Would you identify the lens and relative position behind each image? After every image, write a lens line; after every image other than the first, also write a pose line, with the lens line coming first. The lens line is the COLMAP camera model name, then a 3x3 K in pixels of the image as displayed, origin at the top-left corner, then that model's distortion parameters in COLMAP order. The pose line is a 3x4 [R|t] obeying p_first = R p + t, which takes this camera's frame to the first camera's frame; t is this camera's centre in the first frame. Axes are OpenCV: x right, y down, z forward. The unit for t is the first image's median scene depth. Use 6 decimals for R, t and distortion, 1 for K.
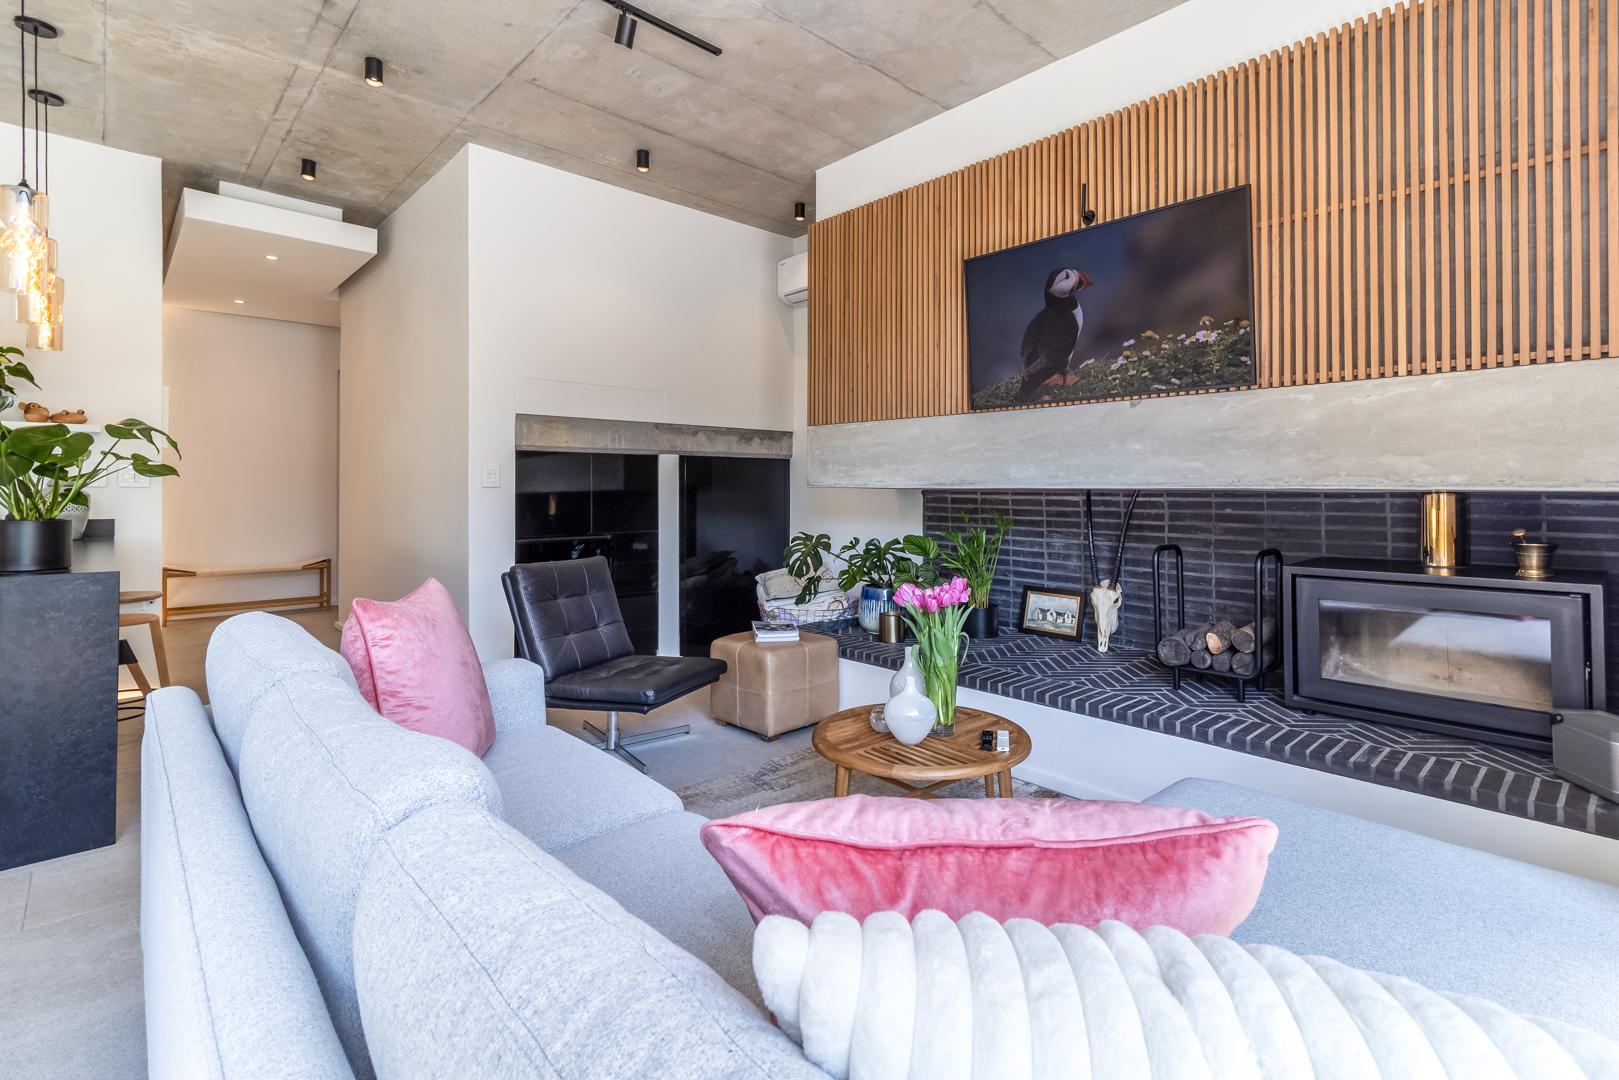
lens RADIAL K [[754.8, 0, 841.7], [0, 754.8, 482.2], [0, 0, 1]] dist [0.009504, 0.001119]
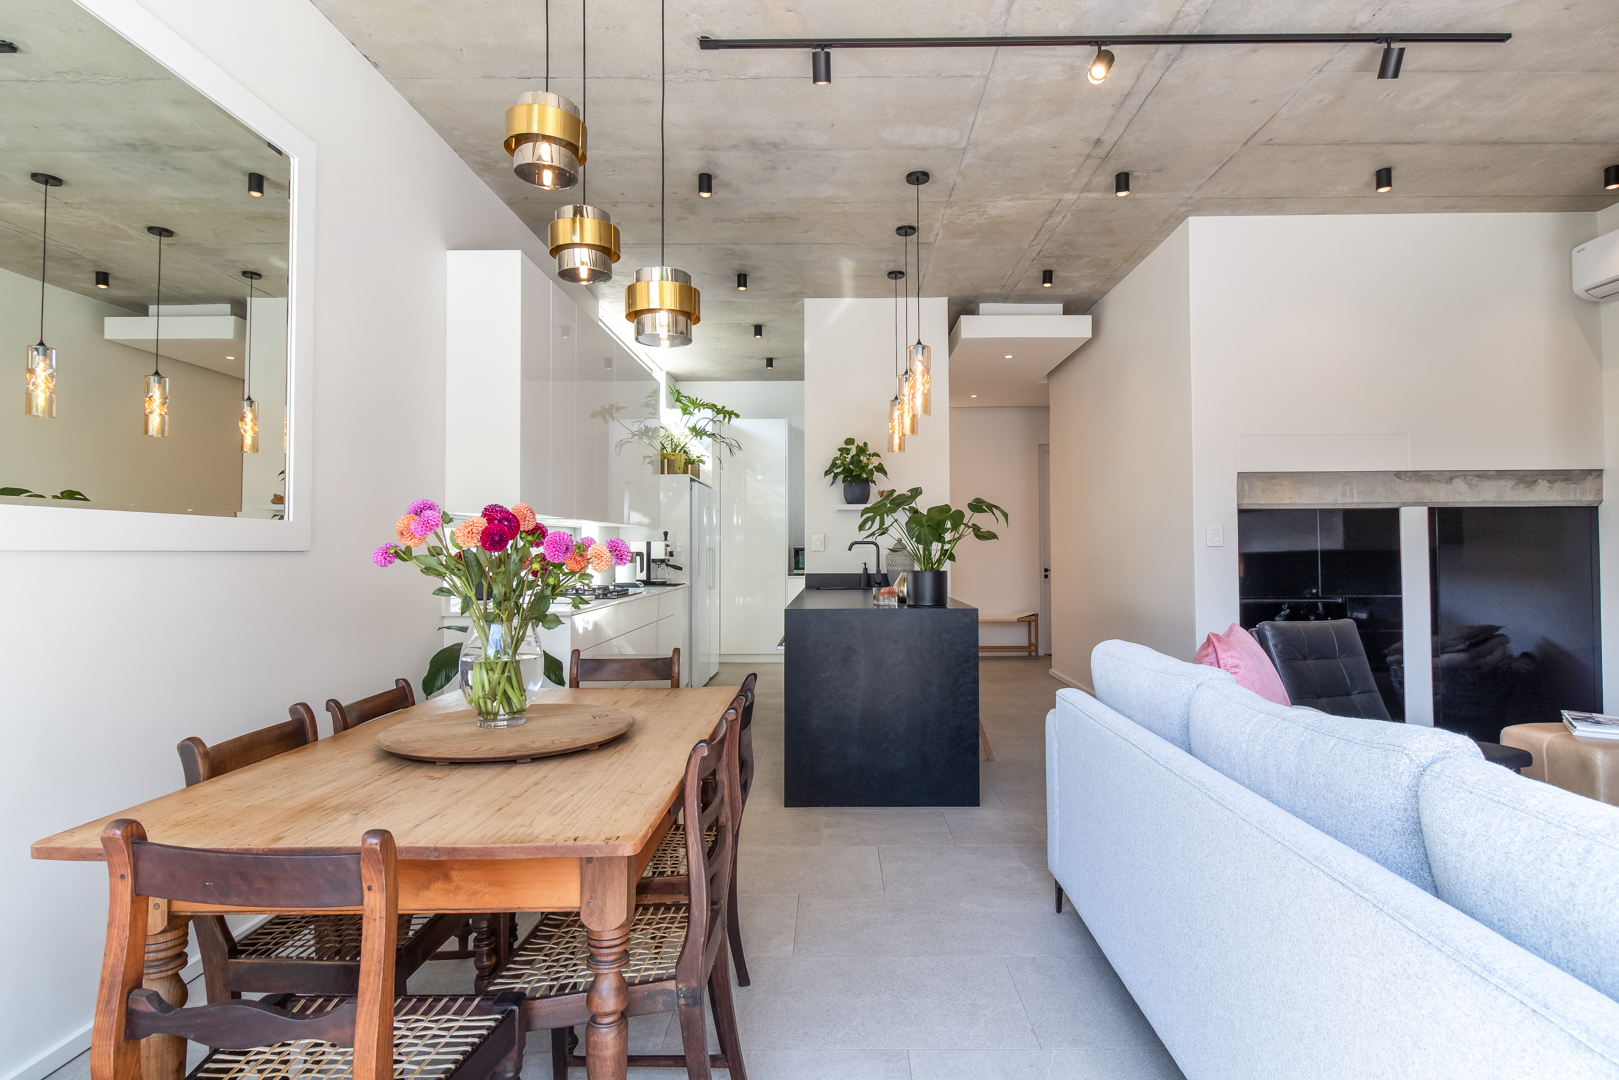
lens RADIAL K [[833.7, 0, 834.2], [0, 833.7, 535.1], [0, 0, 1]] dist [0.016654, -0.015312]
pose [[0.715569, -0.019887, -0.698259, -0.049705], [0.012378, 0.999799, -0.015790, 0.002806], [0.698433, 0.002656, 0.715671, -0.180632]]
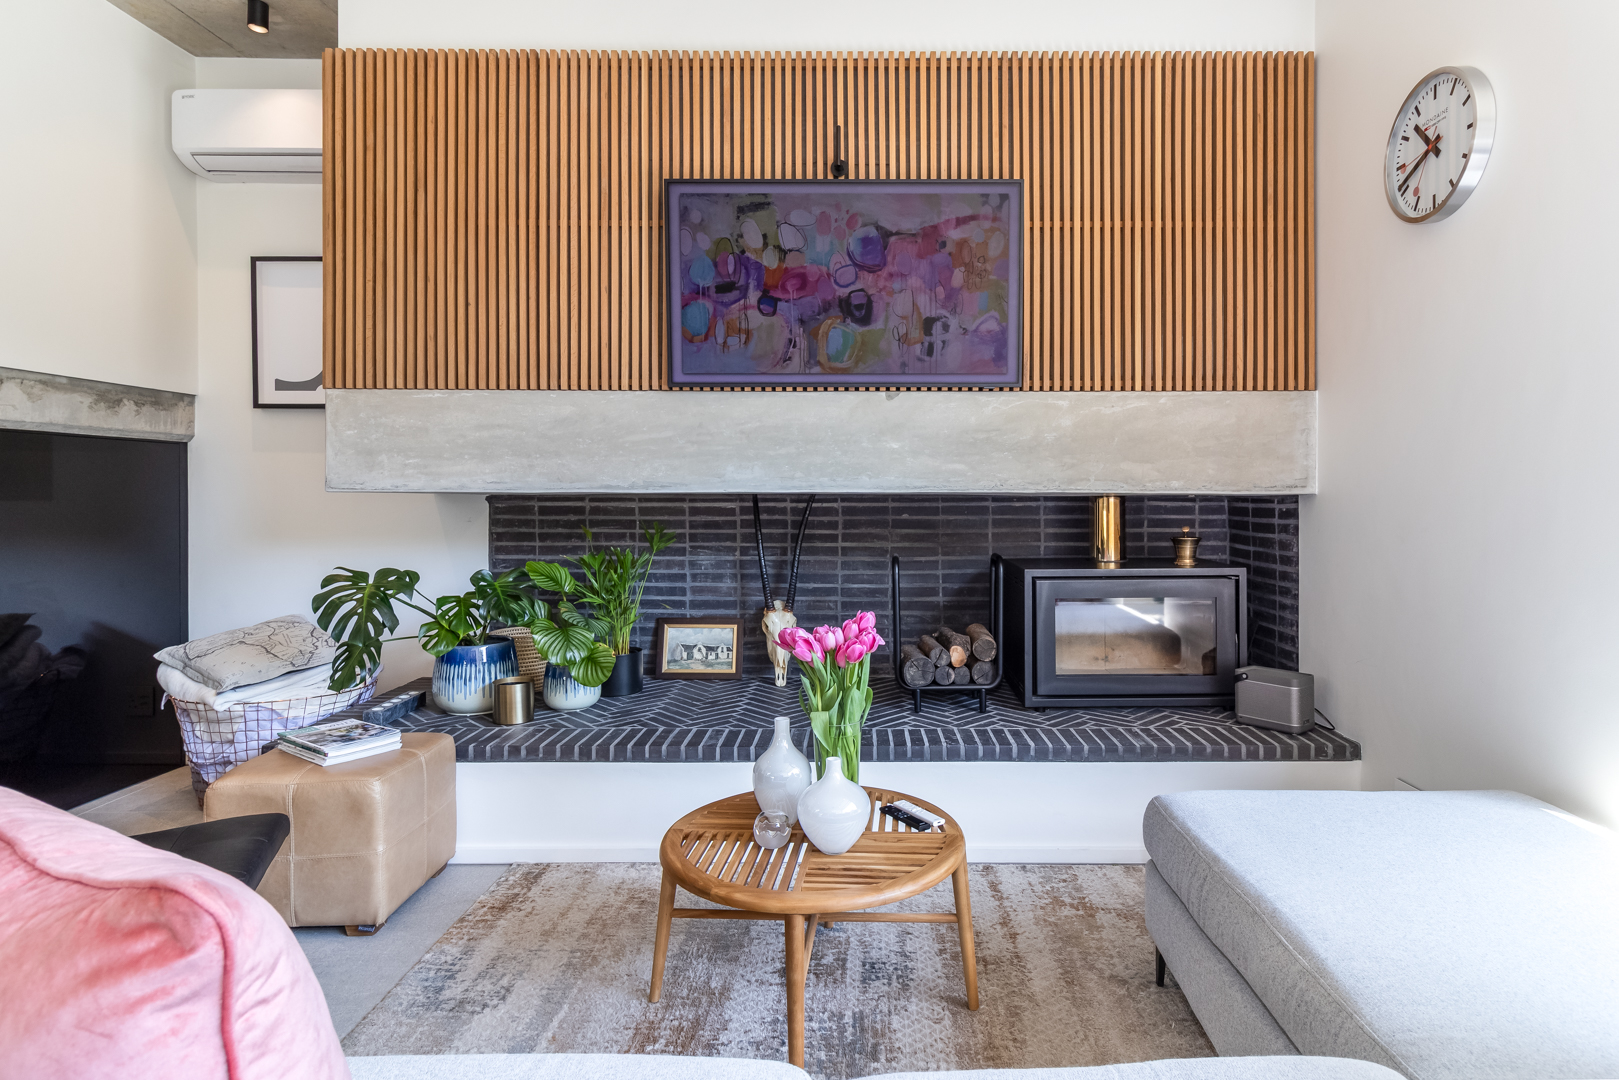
lens RADIAL K [[882.6, 0, 865.3], [0, 882.6, 500.8], [0, 0, 1]] dist [0.004377, 0.000830]
pose [[0.695220, -0.007496, 0.718758, -0.295843], [-0.004798, 0.999875, 0.015068, 0.001856], [-0.718781, -0.013924, 0.695097, 0.248758]]
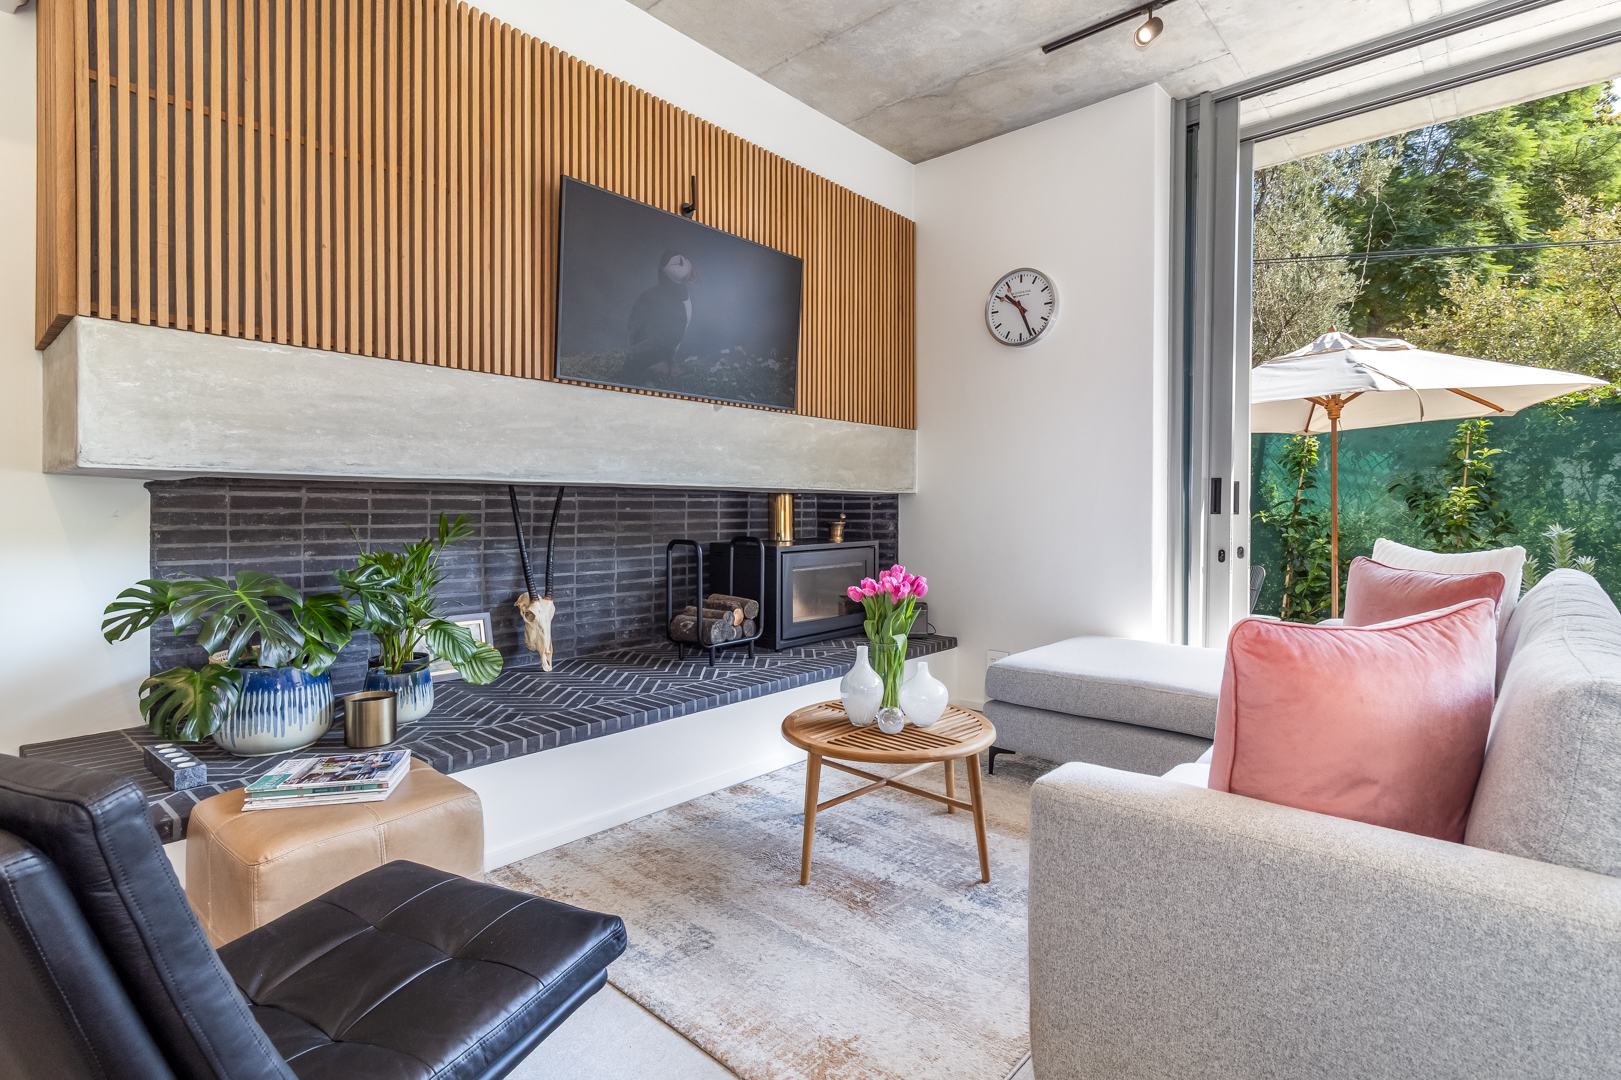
lens RADIAL K [[793.3, 0, 837.8], [0, 793.3, 516.1], [0, 0, 1]] dist [0.012538, 0.000724]
pose [[-0.088660, -0.014197, 0.995961, -0.604573], [-0.012654, 0.999834, 0.013126, 0.026430], [-0.995982, -0.011439, -0.088825, 0.744631]]
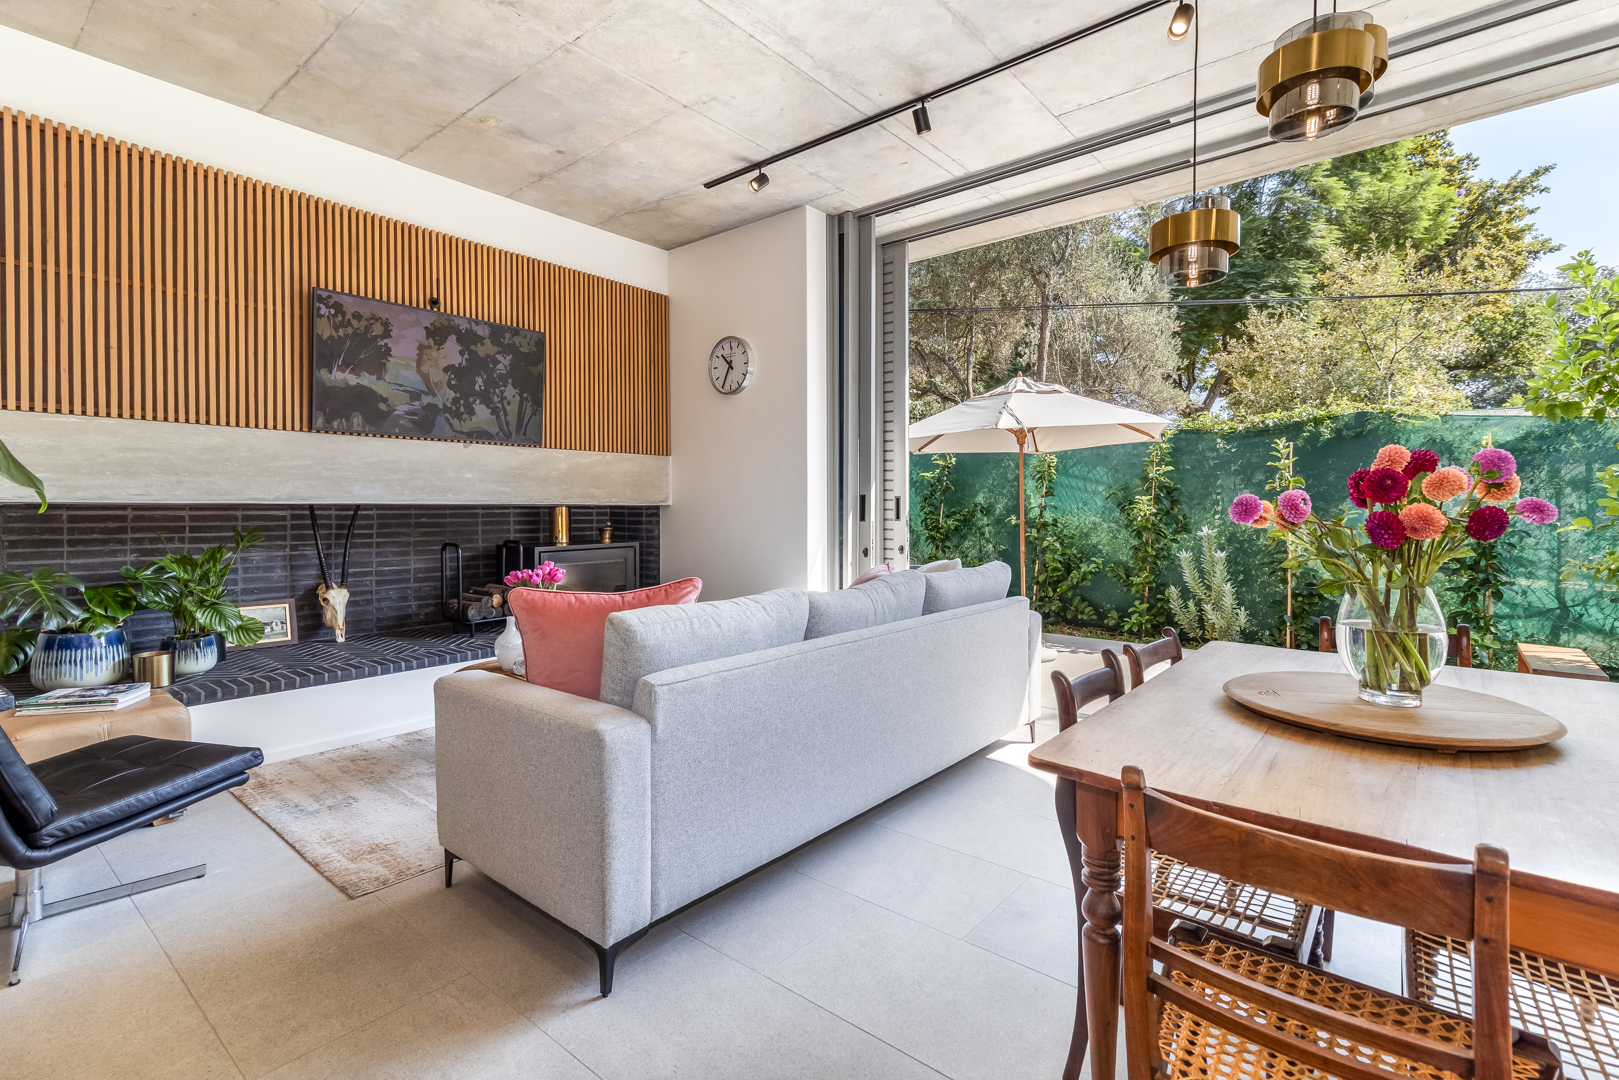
lens RADIAL K [[745.9, 0, 829.7], [0, 745.9, 512.5], [0, 0, 1]] dist [0.021522, -0.000242]
pose [[-0.118868, -0.010544, 0.992854, -0.906636], [-0.009428, 0.999911, 0.009490, 0.003626], [-0.992865, -0.008233, -0.118956, 0.382827]]
